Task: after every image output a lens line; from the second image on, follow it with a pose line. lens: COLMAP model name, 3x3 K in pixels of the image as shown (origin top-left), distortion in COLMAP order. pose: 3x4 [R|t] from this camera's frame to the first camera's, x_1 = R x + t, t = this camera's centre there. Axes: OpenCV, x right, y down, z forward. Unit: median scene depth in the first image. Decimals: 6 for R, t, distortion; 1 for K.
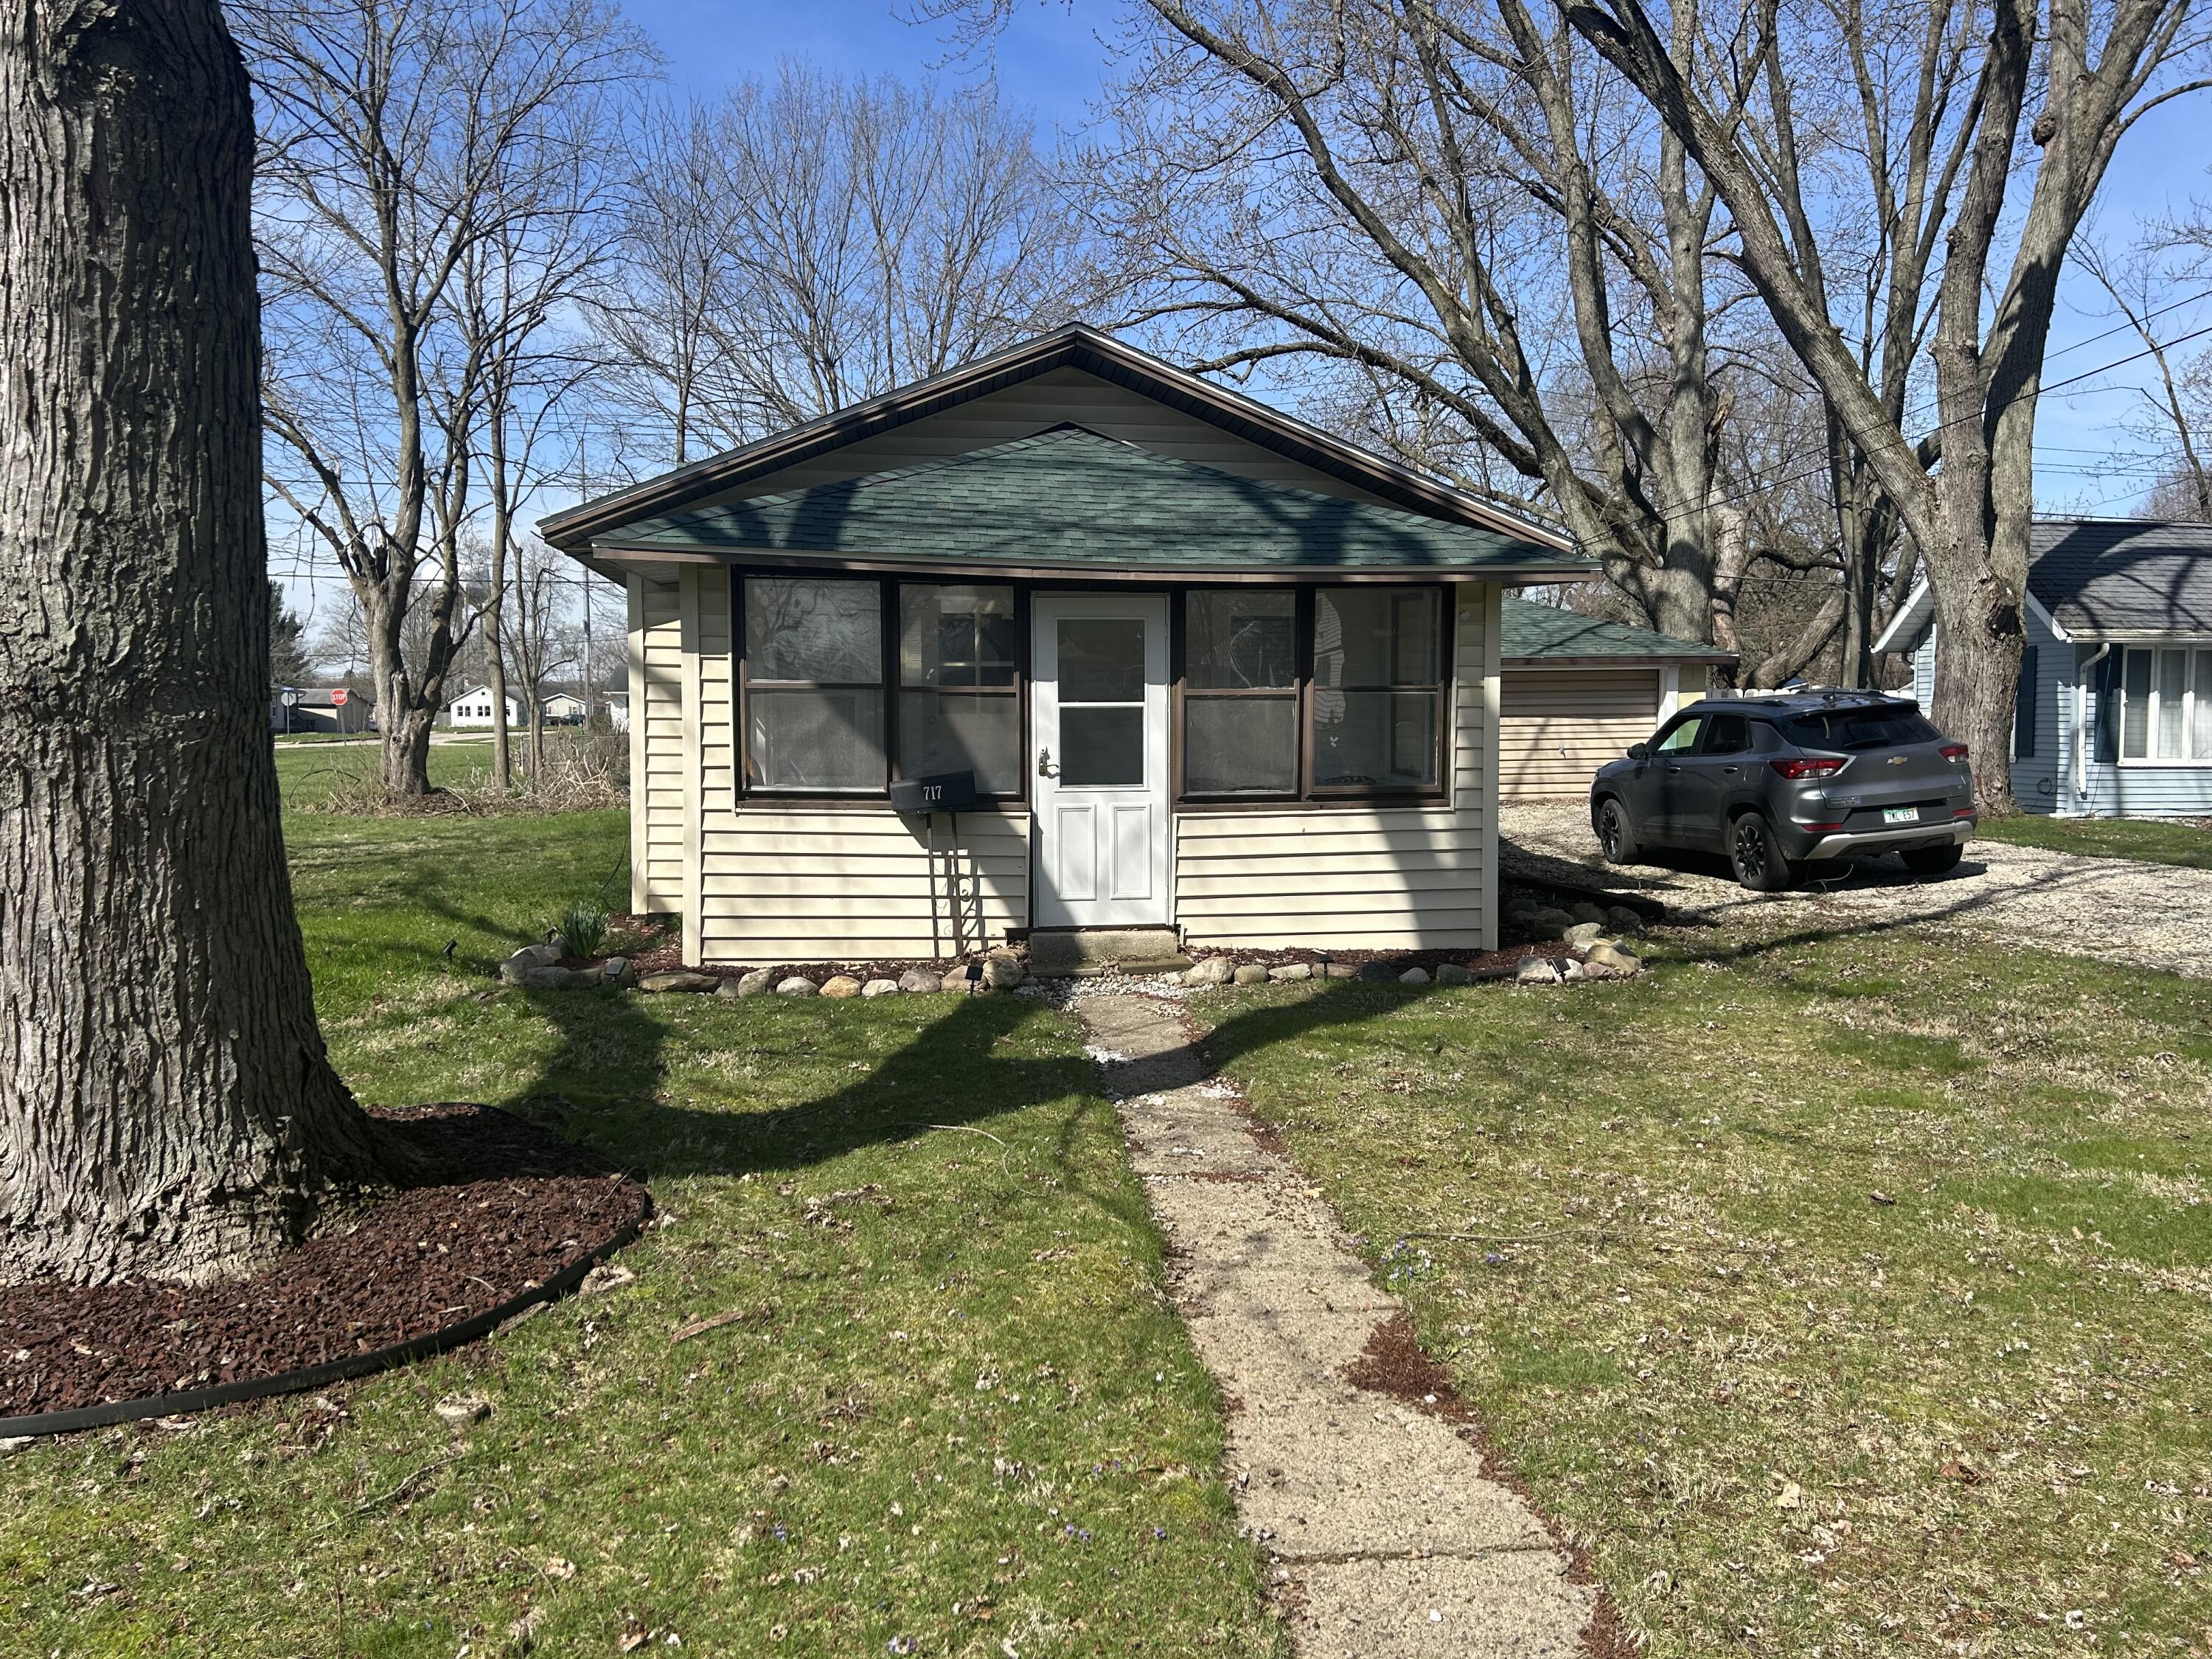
lens RADIAL K [[1640.5, 0, 1113.2], [0, 1640.5, 821.4], [0, 0, 1]] dist [0.054300, -0.061143]
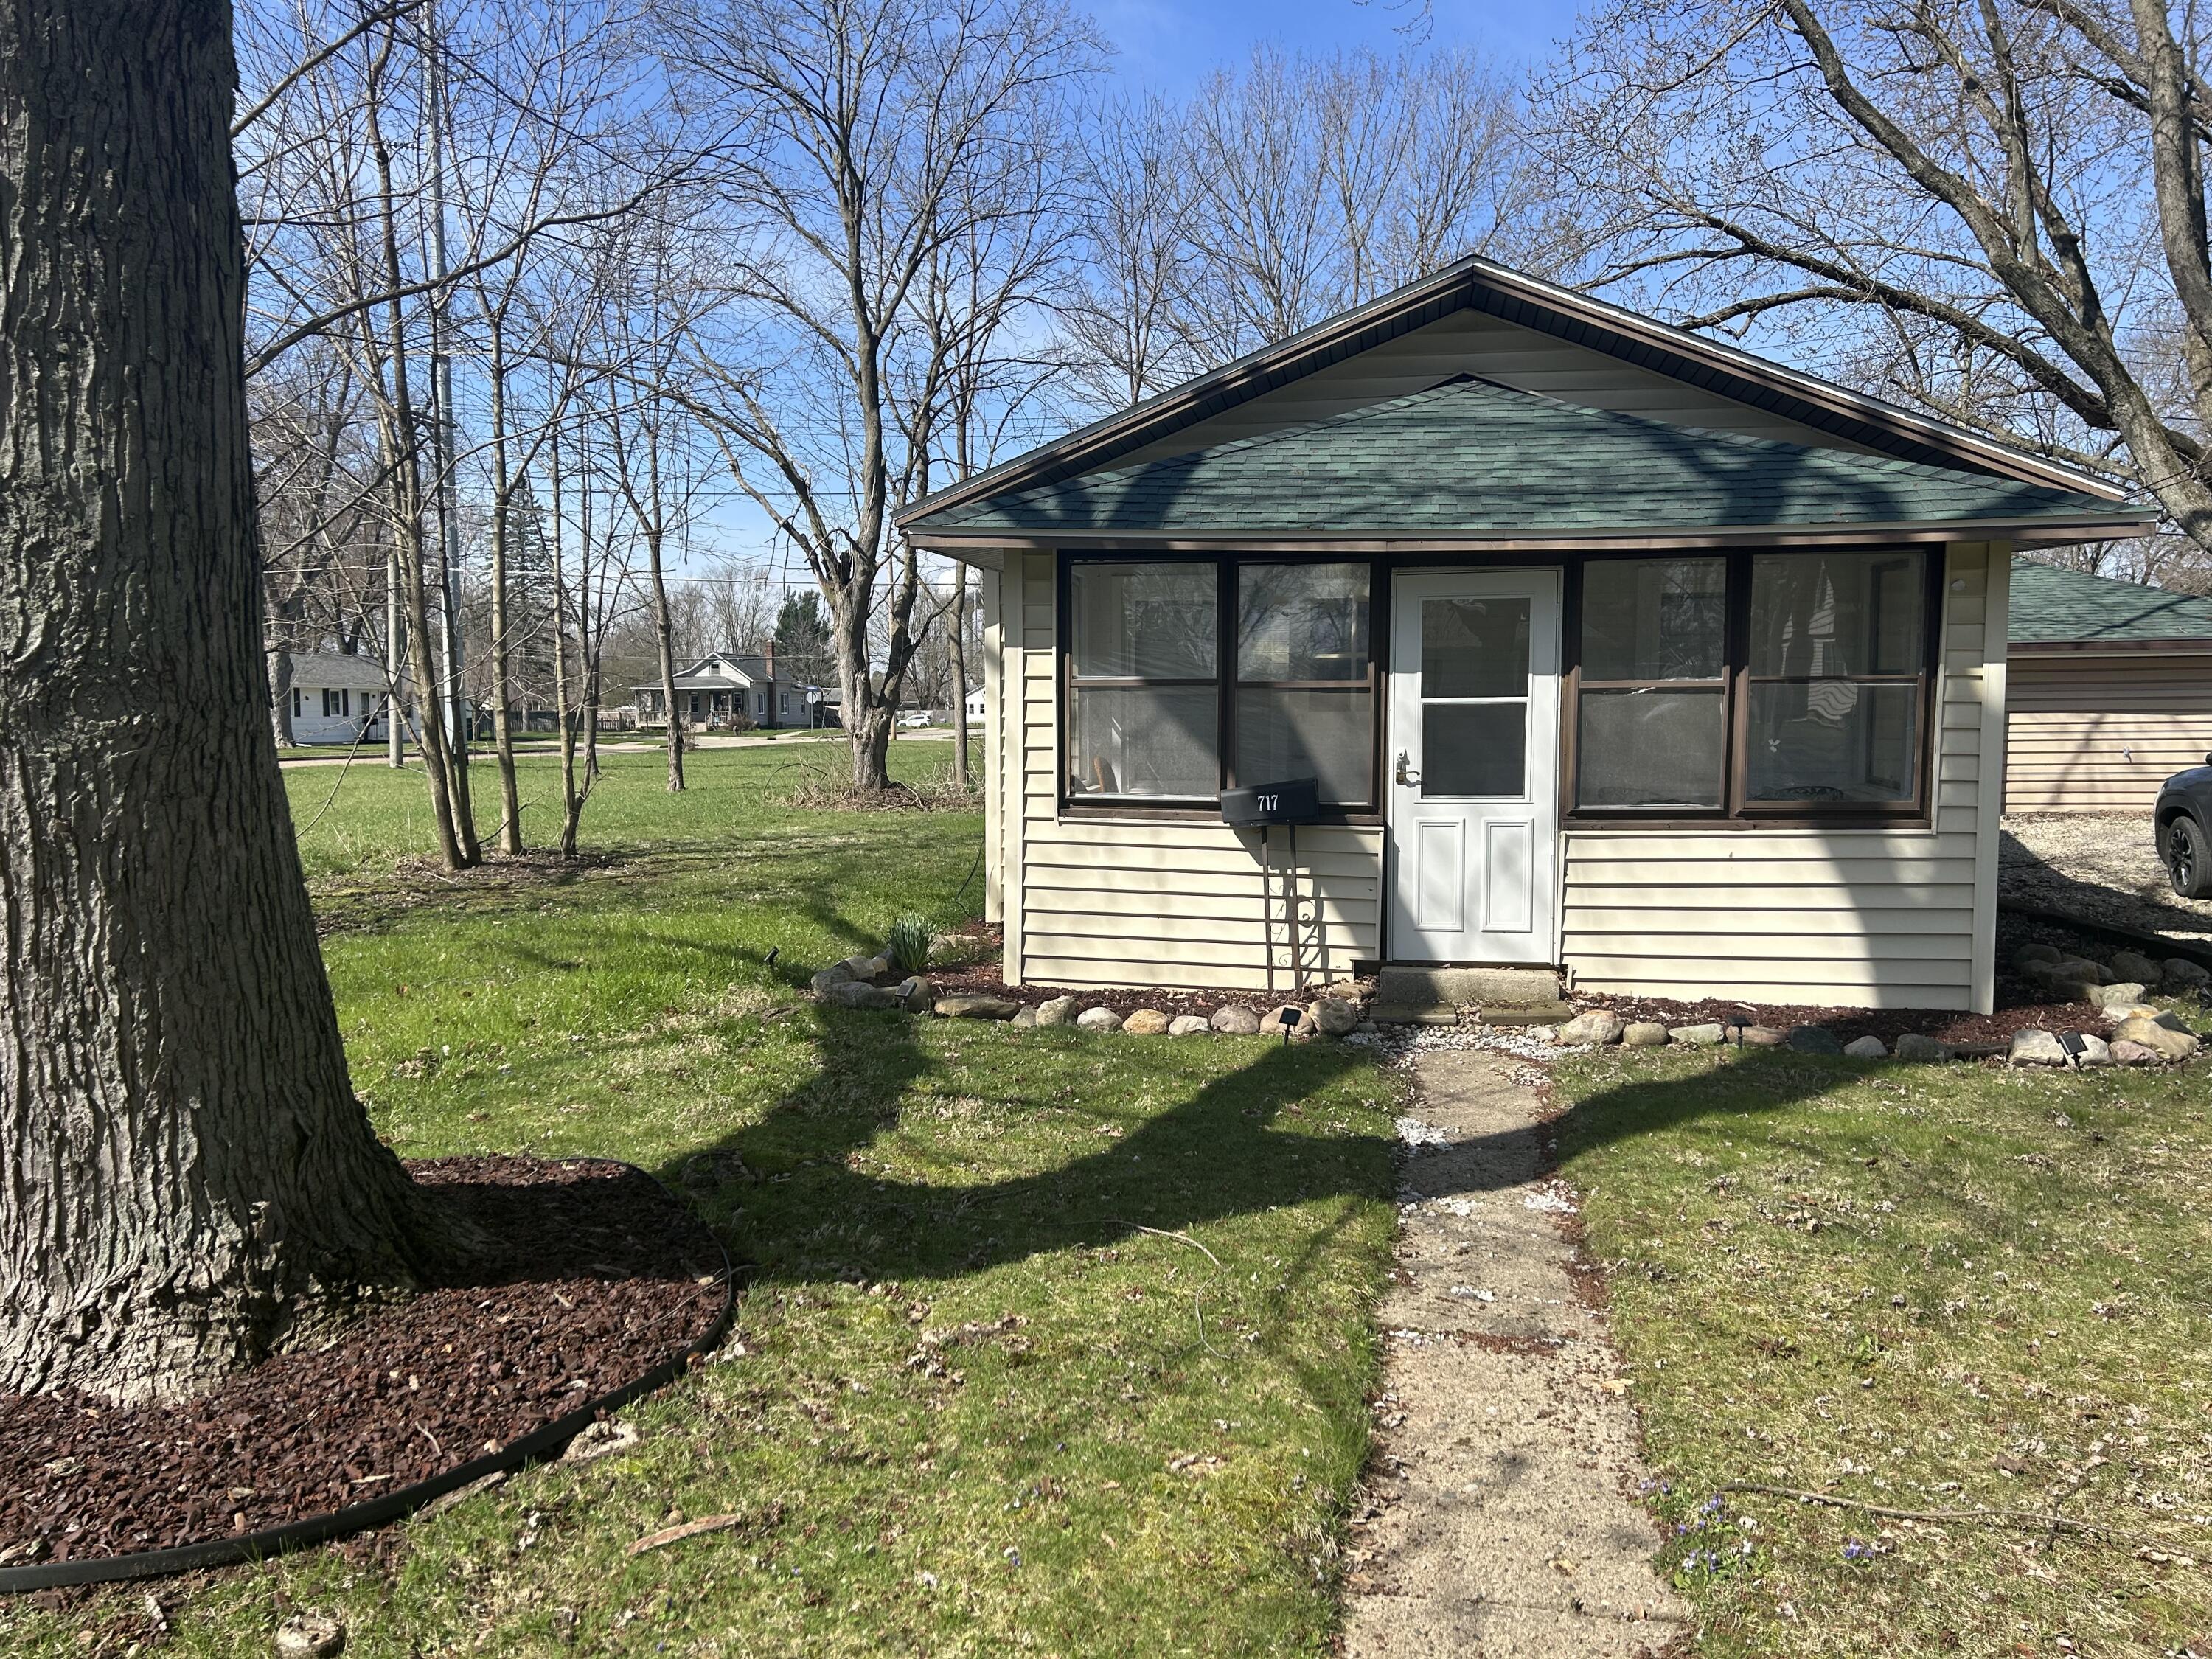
lens RADIAL K [[1640.5, 0, 1118.1], [0, 1640.5, 845.5], [0, 0, 1]] dist [0.054300, -0.061143]
pose [[0.958645, 0.022500, -0.283712, 0.060646], [-0.017555, 0.999647, 0.019961, -0.010546], [0.284061, -0.014155, 0.958702, 0.135692]]
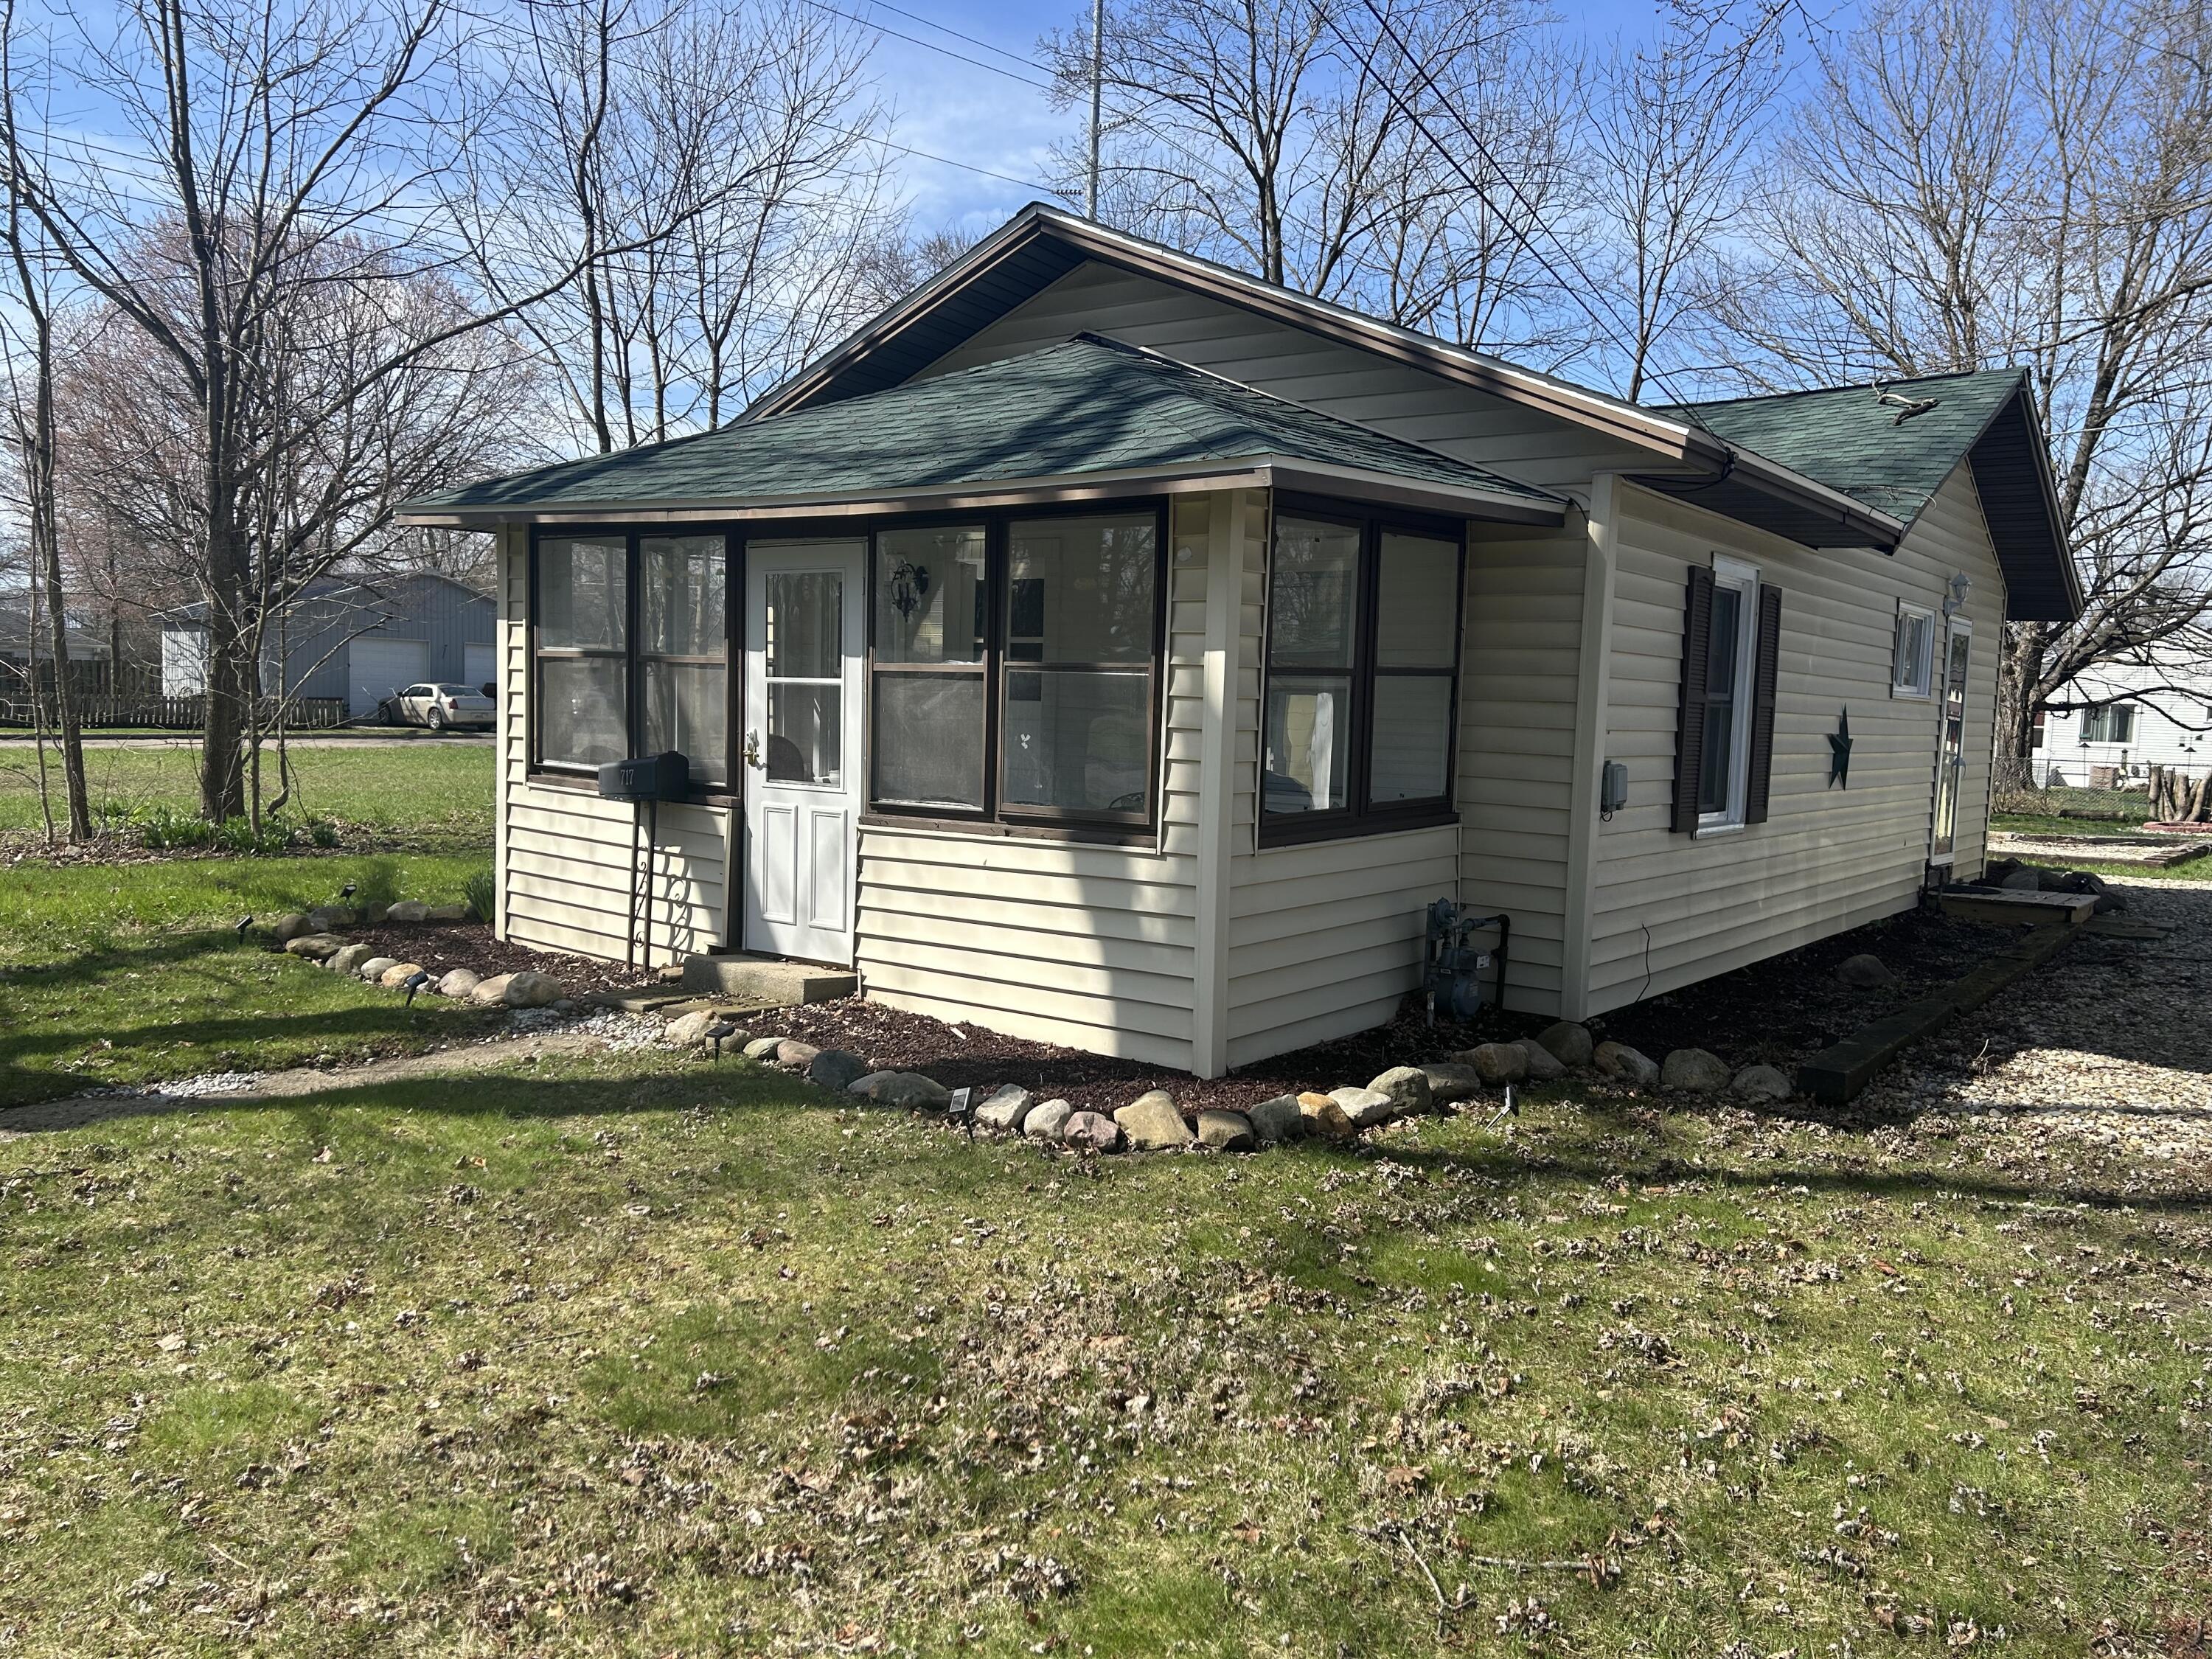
lens RADIAL K [[1640.5, 0, 1091.3], [0, 1640.5, 843.4], [0, 0, 1]] dist [0.054300, -0.061143]
pose [[0.727309, 0.085121, -0.681011, 0.649705], [-0.077114, 0.996131, 0.042152, -0.037455], [0.681964, 0.021858, 0.731059, 0.518829]]
